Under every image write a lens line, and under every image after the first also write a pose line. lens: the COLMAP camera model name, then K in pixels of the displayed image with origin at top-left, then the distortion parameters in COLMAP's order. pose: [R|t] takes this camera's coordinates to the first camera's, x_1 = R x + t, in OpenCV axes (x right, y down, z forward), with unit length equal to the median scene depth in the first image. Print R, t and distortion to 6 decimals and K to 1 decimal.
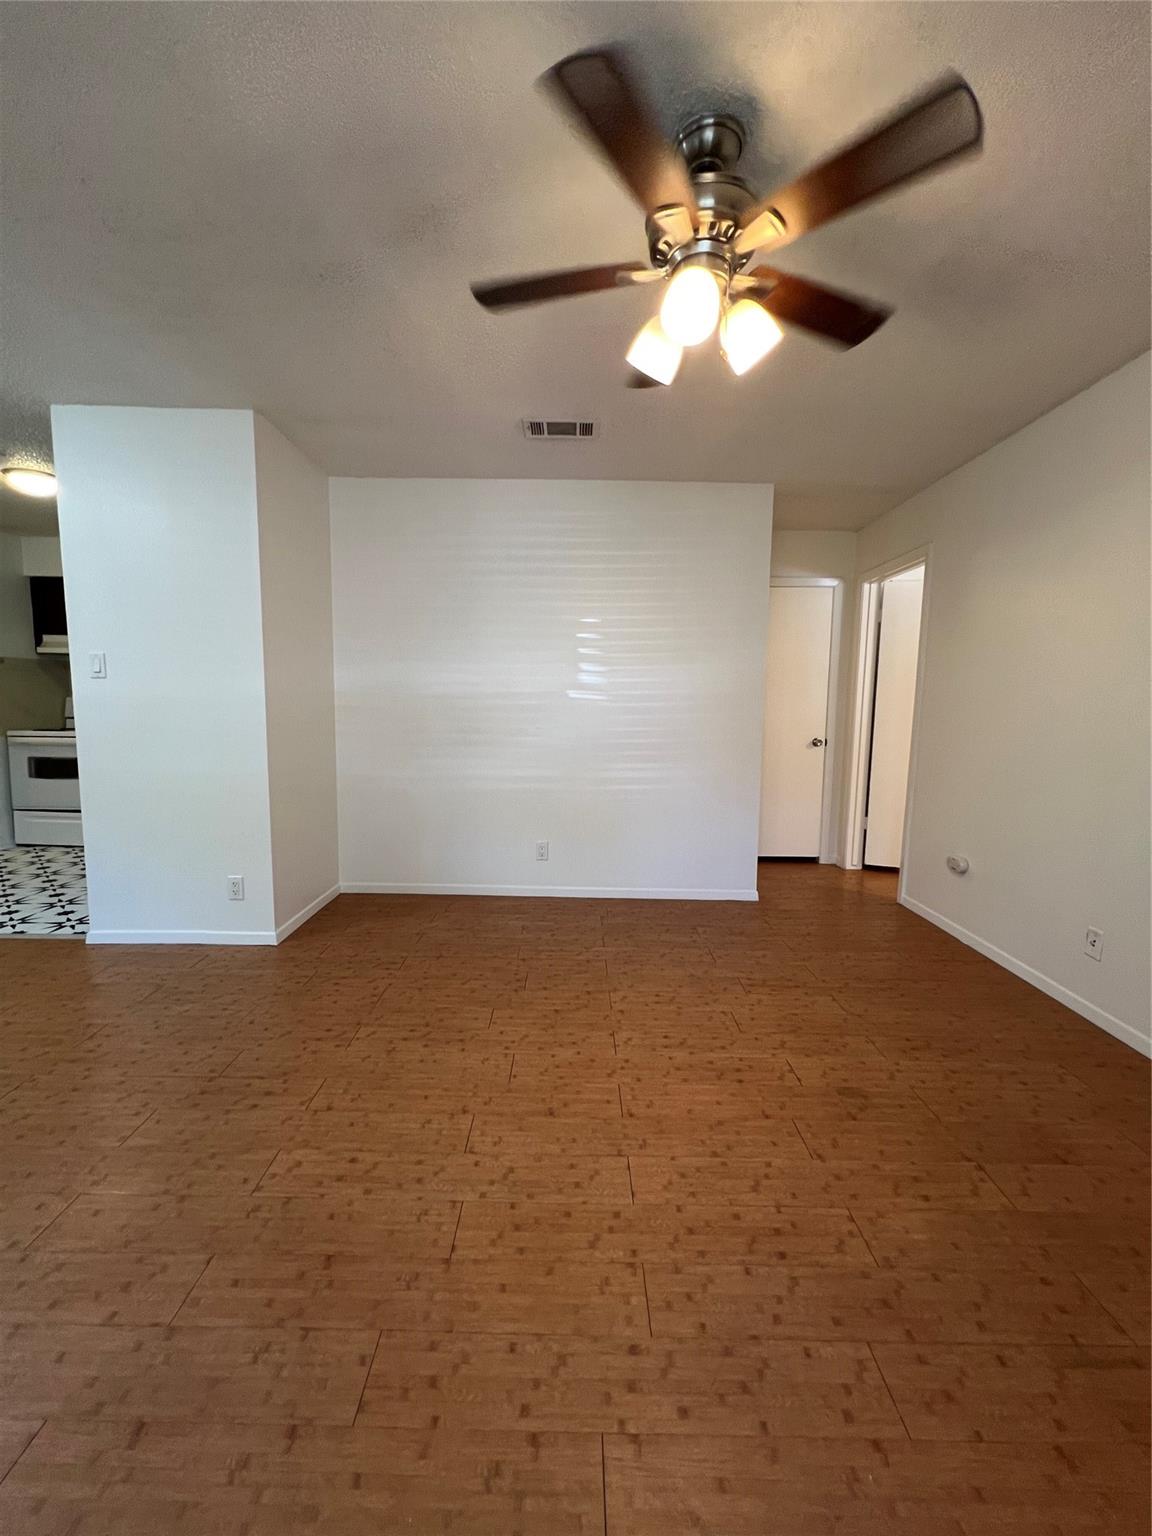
lens RADIAL K [[613.2, 0, 570.3], [0, 613.2, 768.6], [0, 0, 1]] dist [-0.000459, -0.000114]
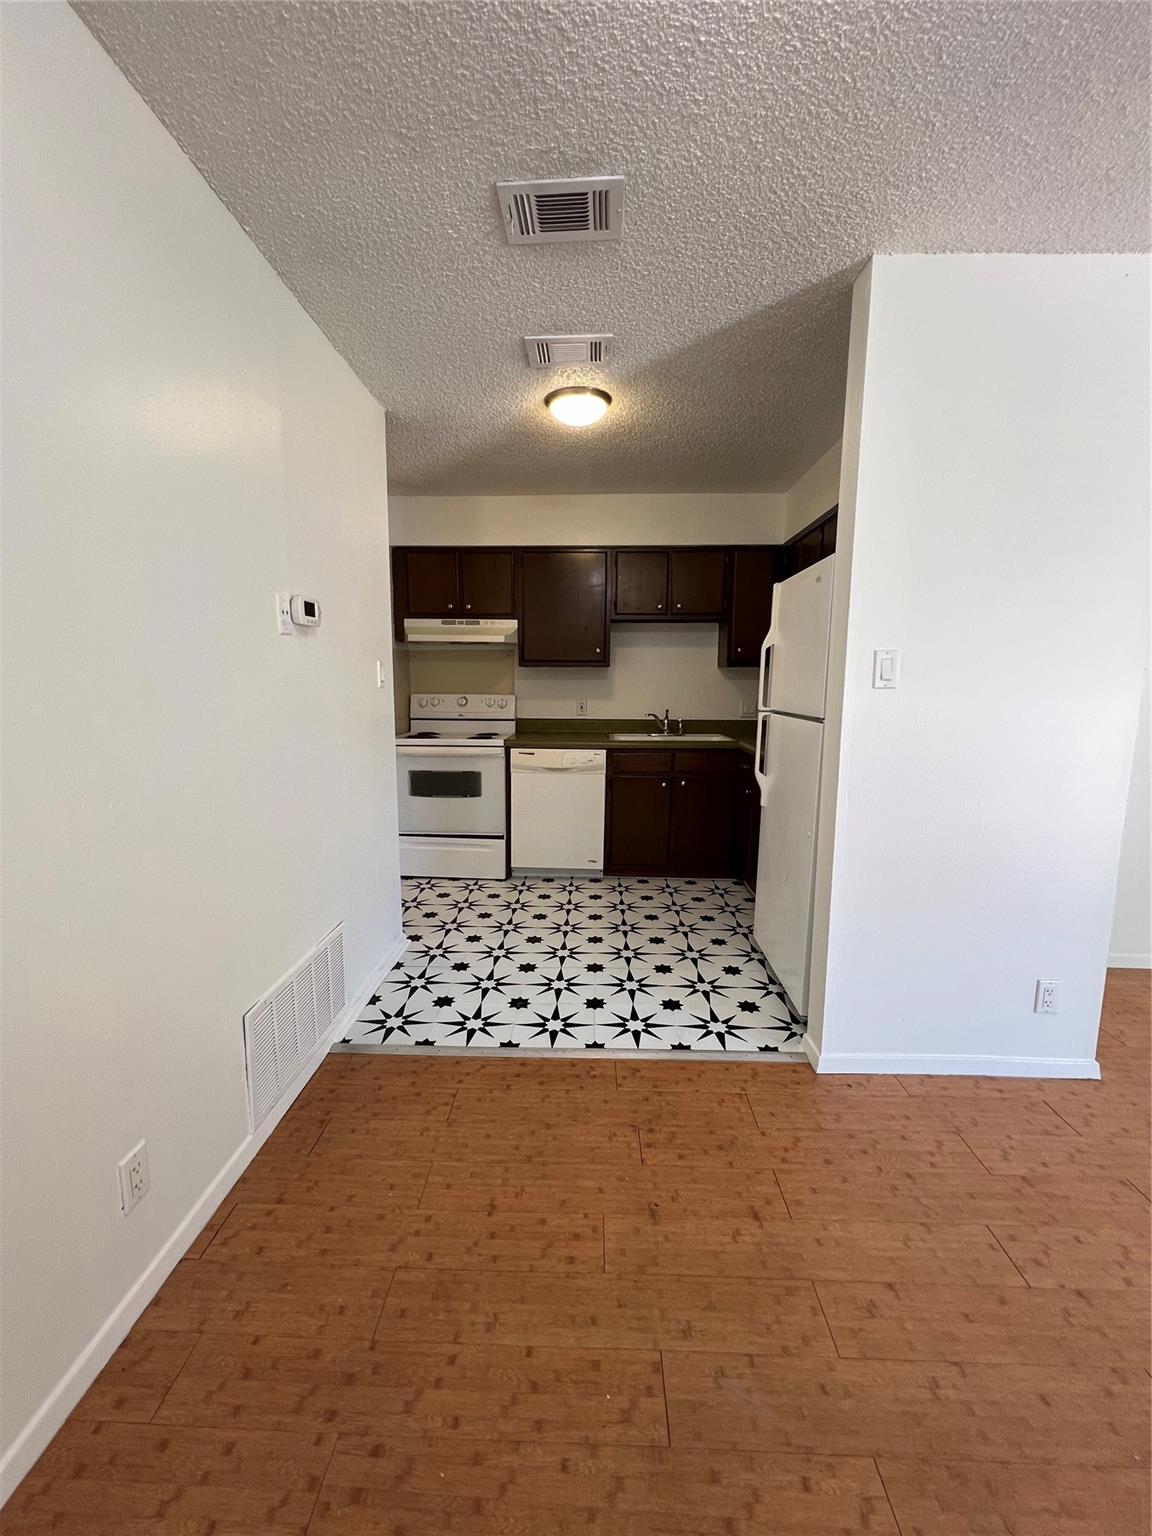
lens RADIAL K [[618.0, 0, 571.7], [0, 618.0, 762.0], [0, 0, 1]] dist [0.006584, 0.000067]
pose [[0.999416, -0.004084, -0.033925, -1.298882], [0.005042, 0.999590, 0.028192, -0.107437], [0.033796, -0.028347, 0.999027, 0.376368]]
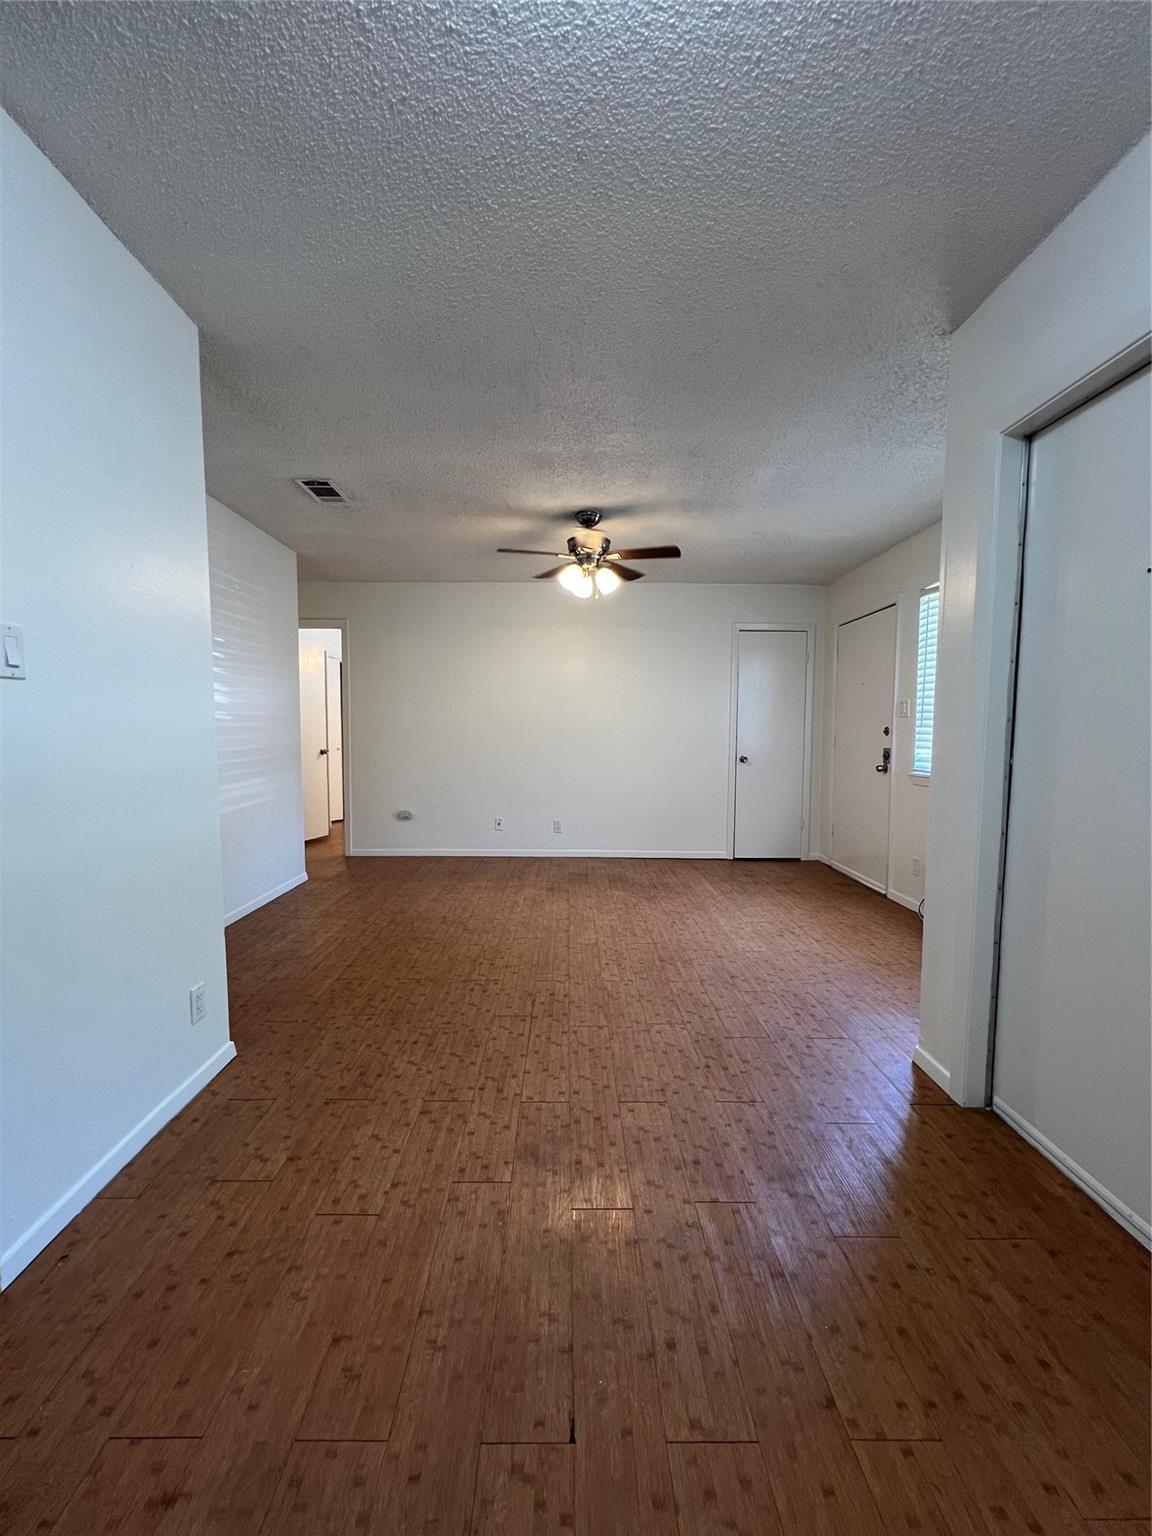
lens RADIAL K [[615.1, 0, 570.7], [0, 615.1, 768.5], [0, 0, 1]] dist [-0.002558, -0.000027]
pose [[-0.011709, -0.079311, 0.996781, -1.489865], [0.101237, 0.991633, 0.080091, -0.089785], [-0.994793, 0.101849, -0.003582, 0.708391]]
